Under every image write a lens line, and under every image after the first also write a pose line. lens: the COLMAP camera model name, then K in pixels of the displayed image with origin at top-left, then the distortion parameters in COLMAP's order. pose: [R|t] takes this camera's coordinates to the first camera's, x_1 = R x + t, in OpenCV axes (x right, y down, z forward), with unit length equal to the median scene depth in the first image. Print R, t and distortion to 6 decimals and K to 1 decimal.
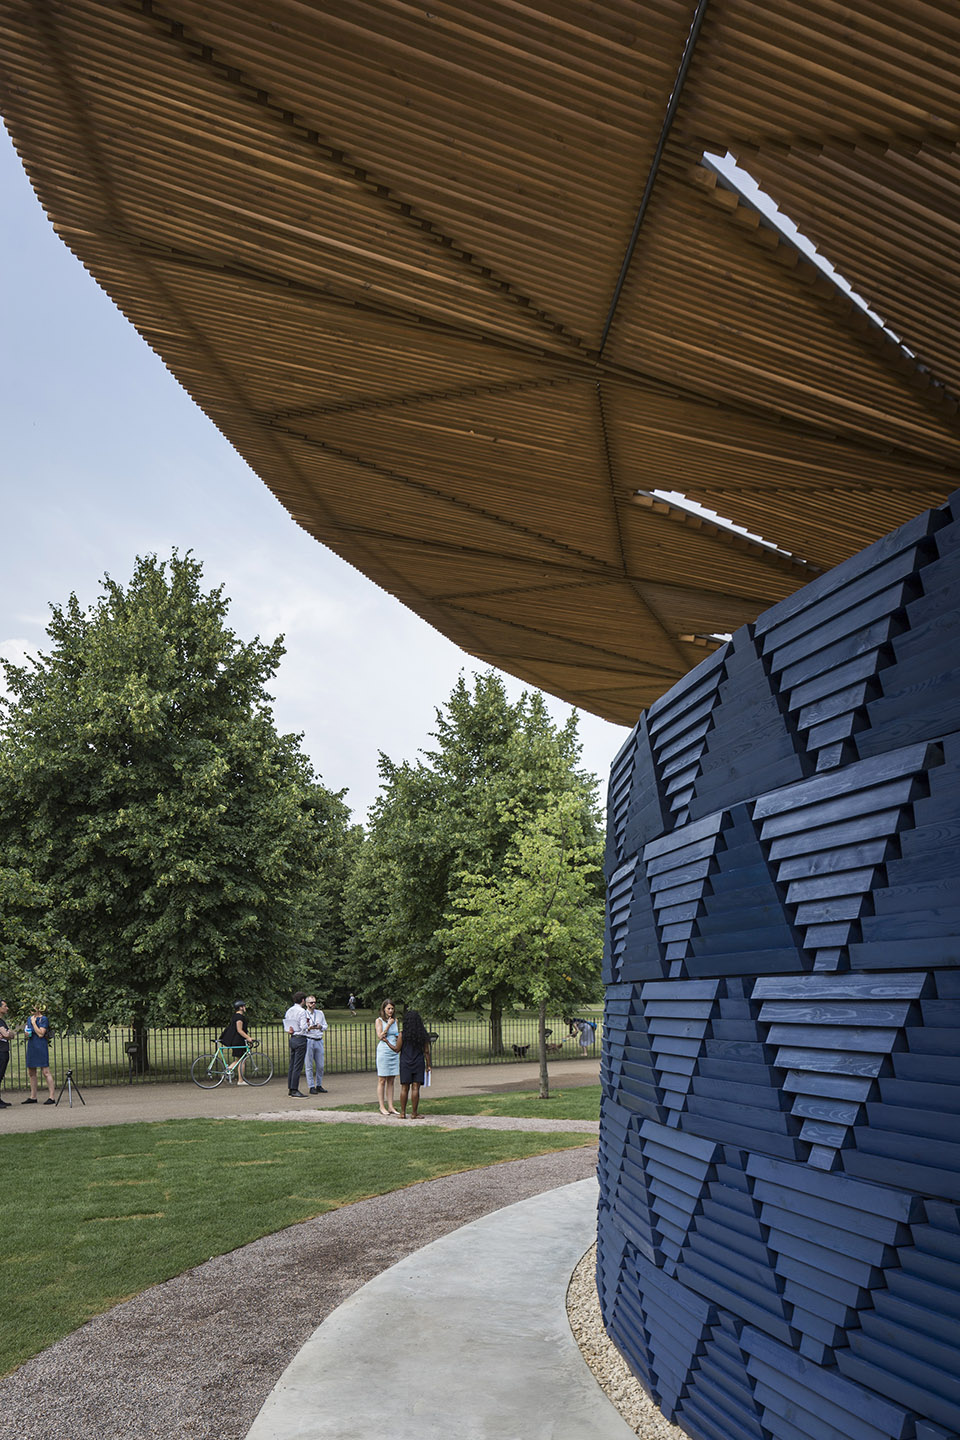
lens RADIAL K [[993.0, 0, 483.3], [0, 993.0, 1059.4], [0, 0, 1]] dist [-0.005136, 0.000125]
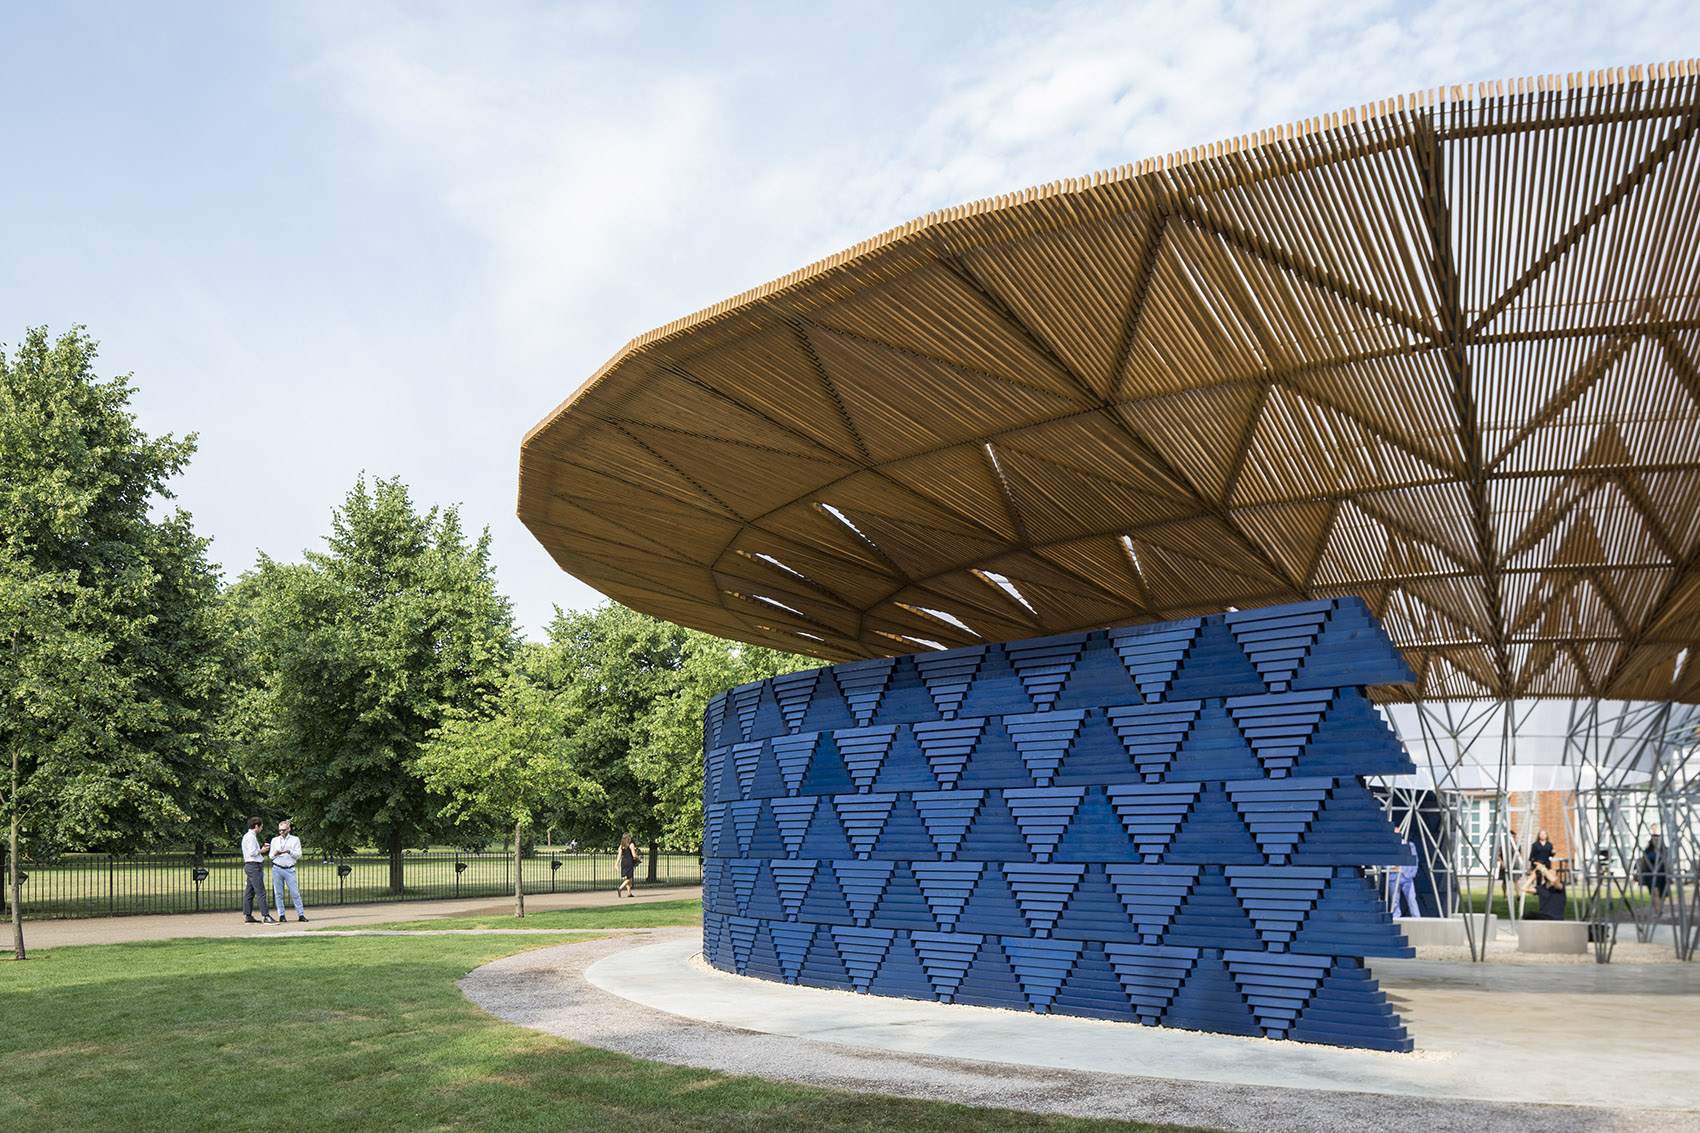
lens RADIAL K [[1280.7, 0, 817.8], [0, 1280.7, 807.2], [0, 0, 1]] dist [-0.010177, -0.002237]
pose [[0.909360, 0.019258, 0.415565, -0.968980], [0.018731, 0.996019, -0.087146, 0.200971], [-0.415589, 0.087031, 0.905379, -1.702952]]
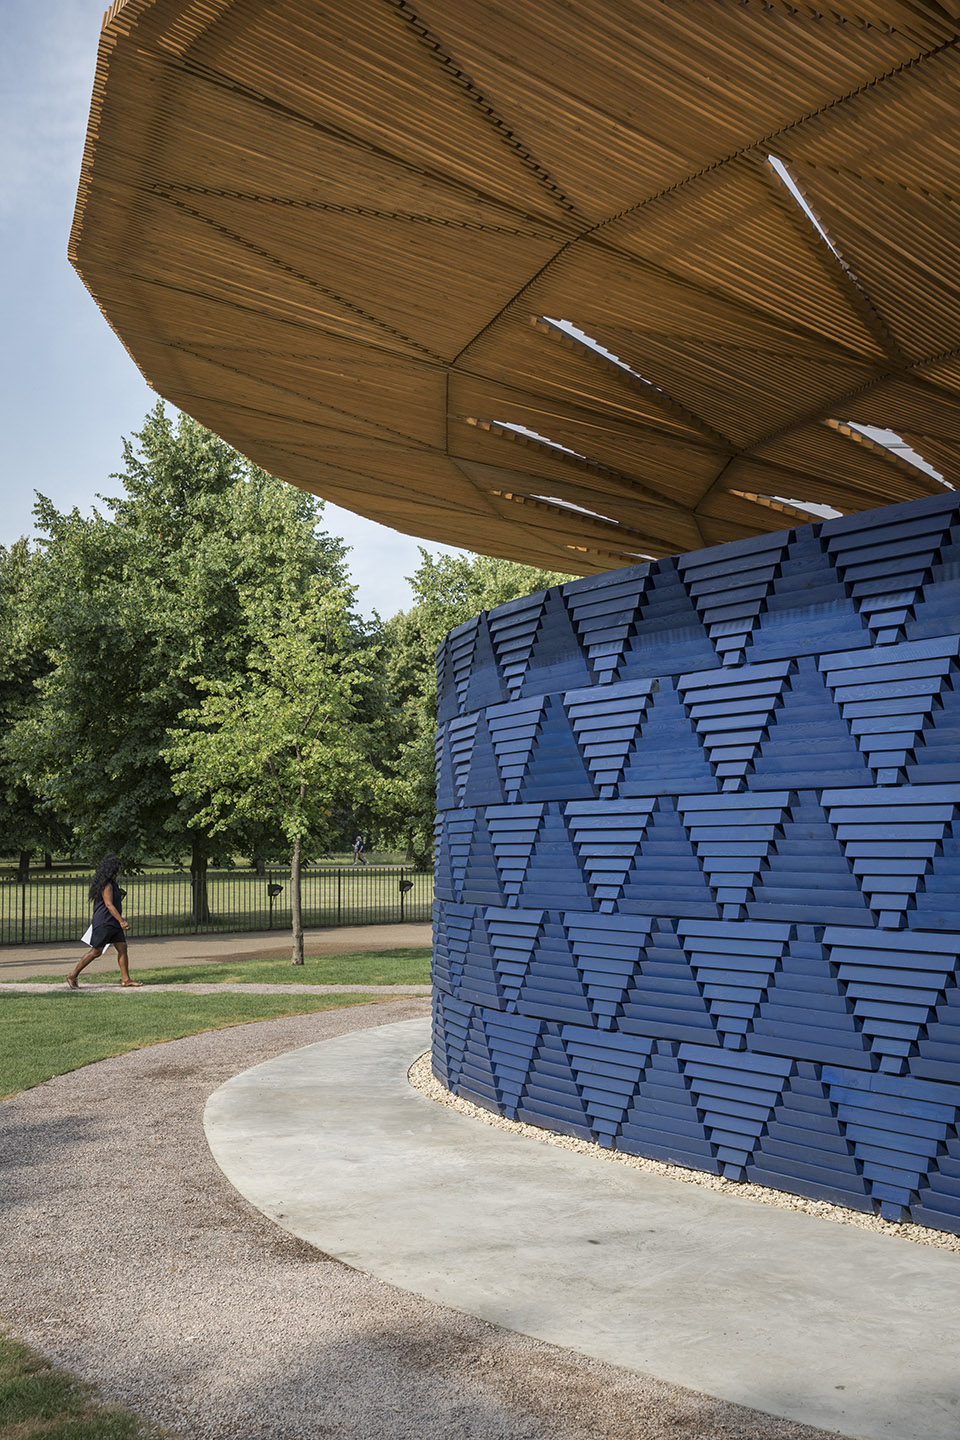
lens RADIAL K [[1591.3, 0, 480.0], [0, 1591.3, 720.0], [0, 0, 1]] dist [0.022897, 0.024209]
pose [[0.975518, 0.021090, 0.218908, -0.339734], [0.010419, 0.989841, -0.141796, 0.119148], [-0.219675, 0.140605, 0.965388, -1.165901]]
